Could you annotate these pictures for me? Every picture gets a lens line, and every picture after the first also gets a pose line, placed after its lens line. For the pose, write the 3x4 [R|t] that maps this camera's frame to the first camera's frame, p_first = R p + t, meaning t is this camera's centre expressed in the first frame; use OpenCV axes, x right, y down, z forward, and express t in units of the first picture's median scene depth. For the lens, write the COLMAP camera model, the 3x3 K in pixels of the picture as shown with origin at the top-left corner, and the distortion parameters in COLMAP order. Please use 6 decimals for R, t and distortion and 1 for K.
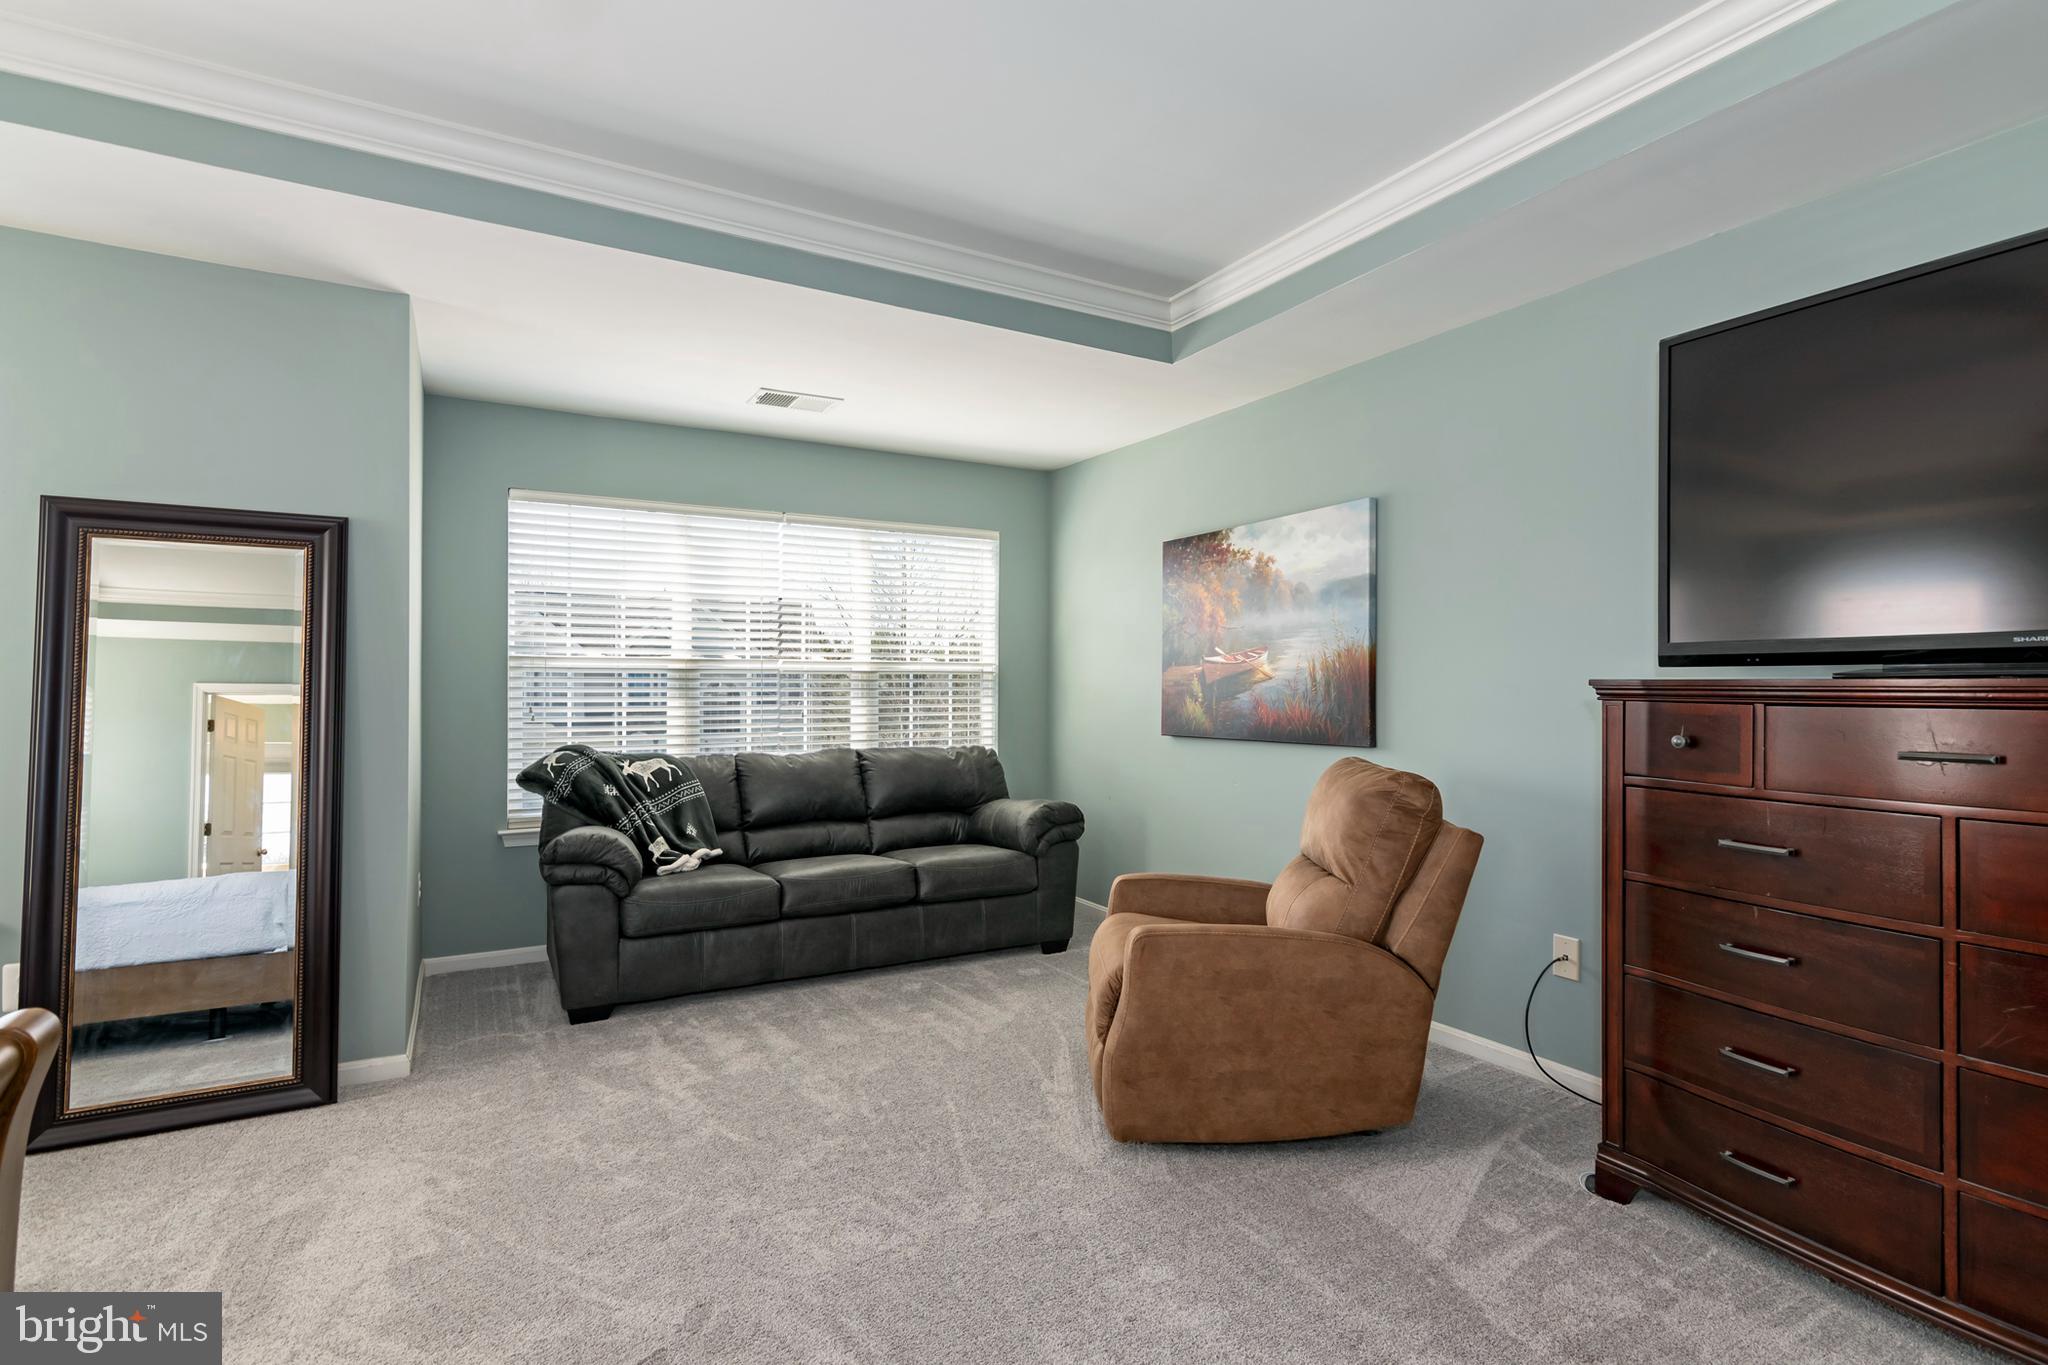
lens RADIAL K [[981.4, 0, 1019.9], [0, 981.4, 685.6], [0, 0, 1]] dist [-0.001189, -0.000432]
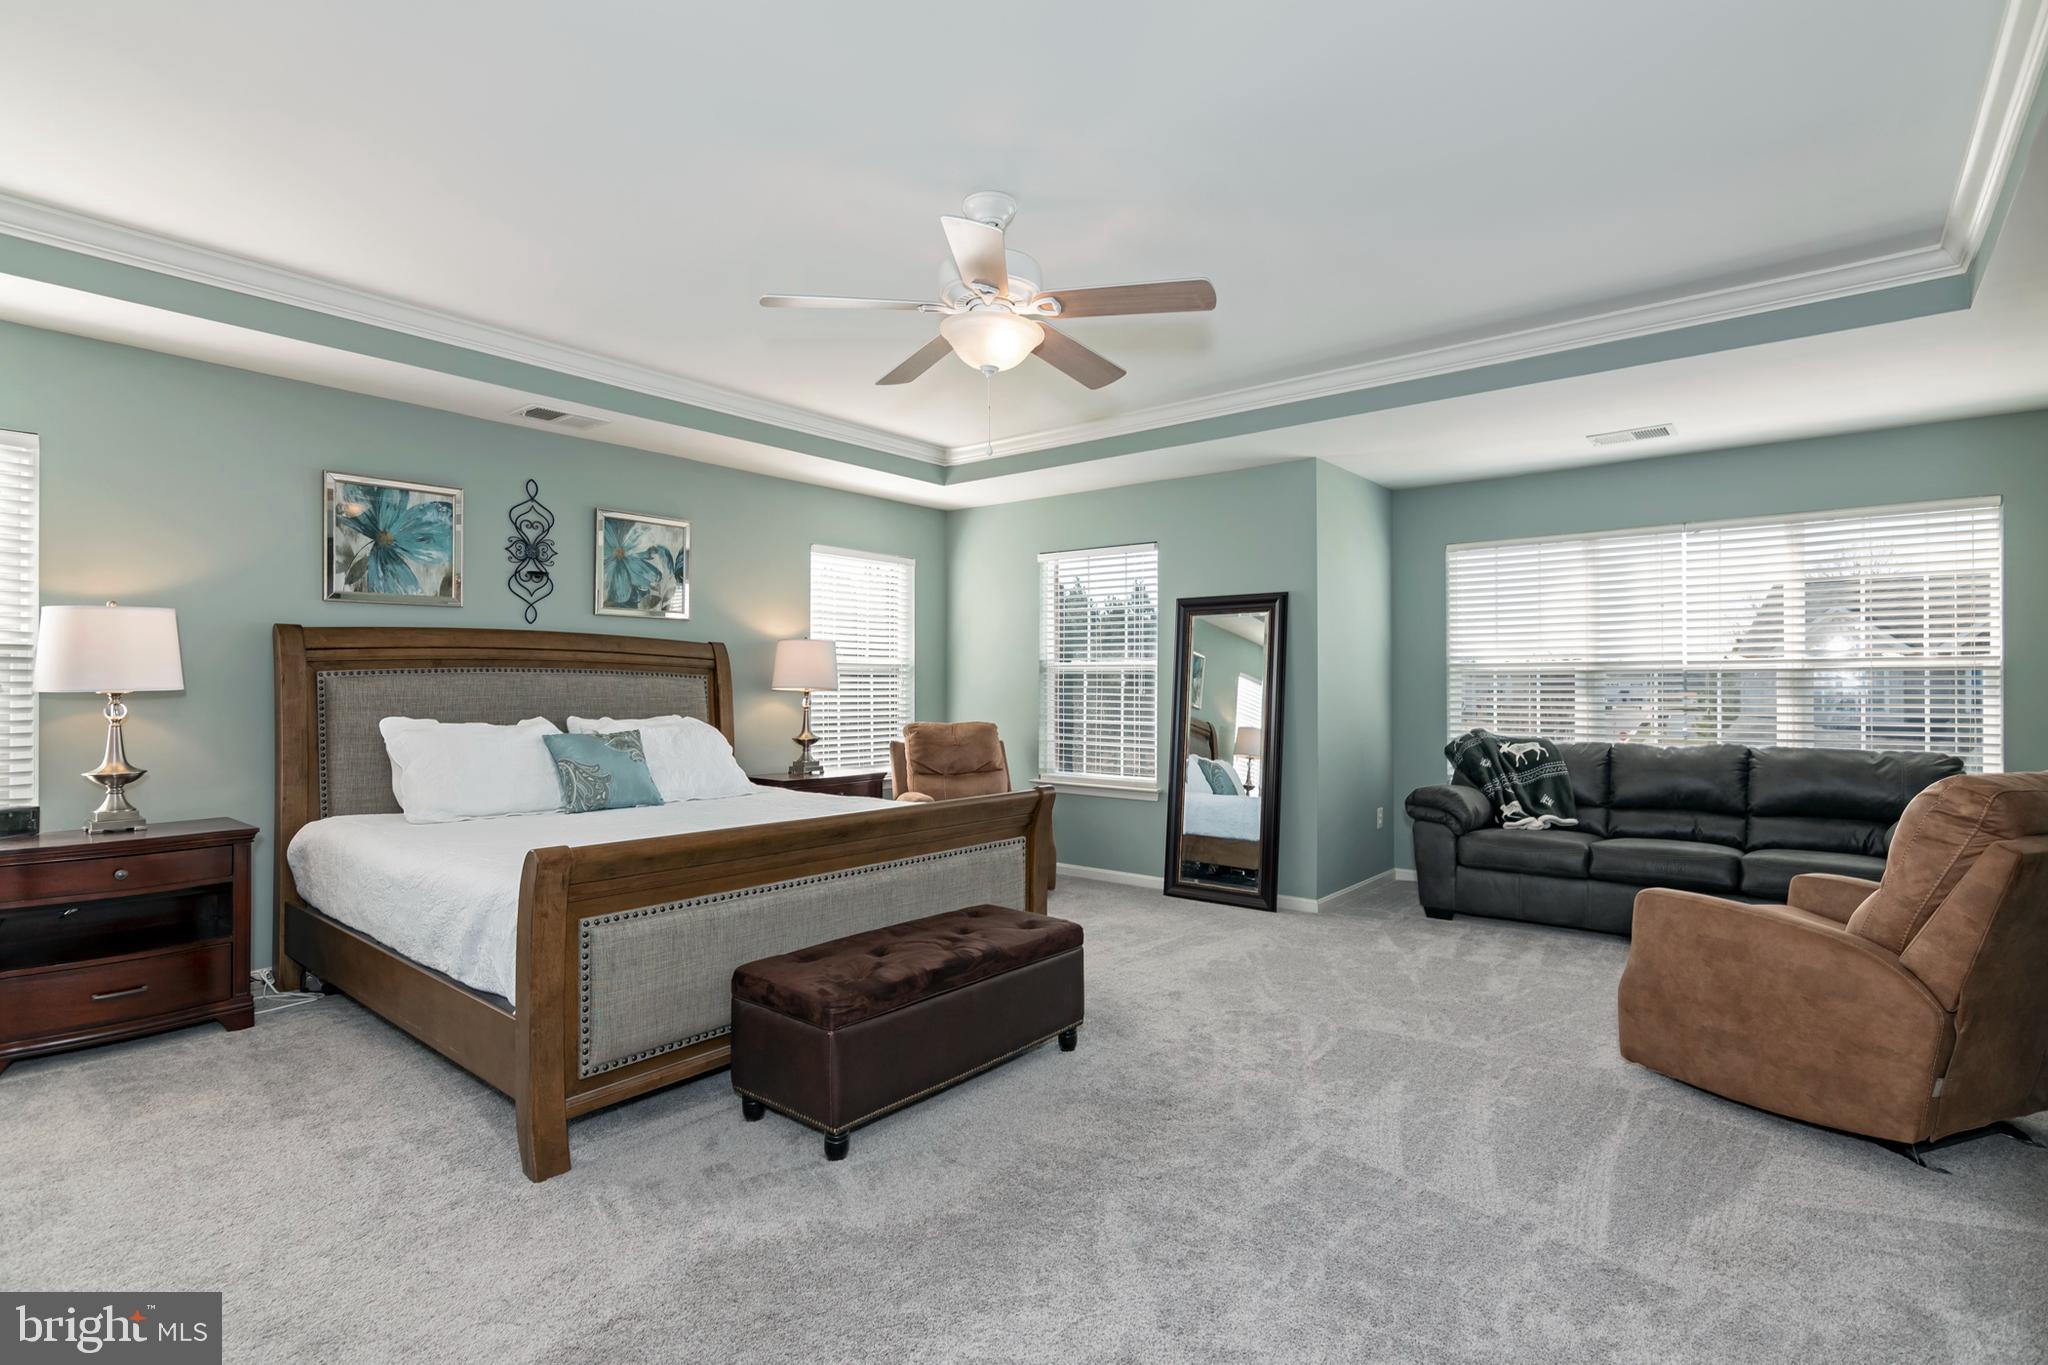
lens RADIAL K [[981.4, 0, 1031.4], [0, 981.4, 690.2], [0, 0, 1]] dist [-0.001189, -0.000432]
pose [[0.379289, 0.000897, -0.925278, 0.661671], [0.001325, 0.999998, 0.001513, 0.005001], [0.925277, -0.001799, 0.379287, -0.095190]]
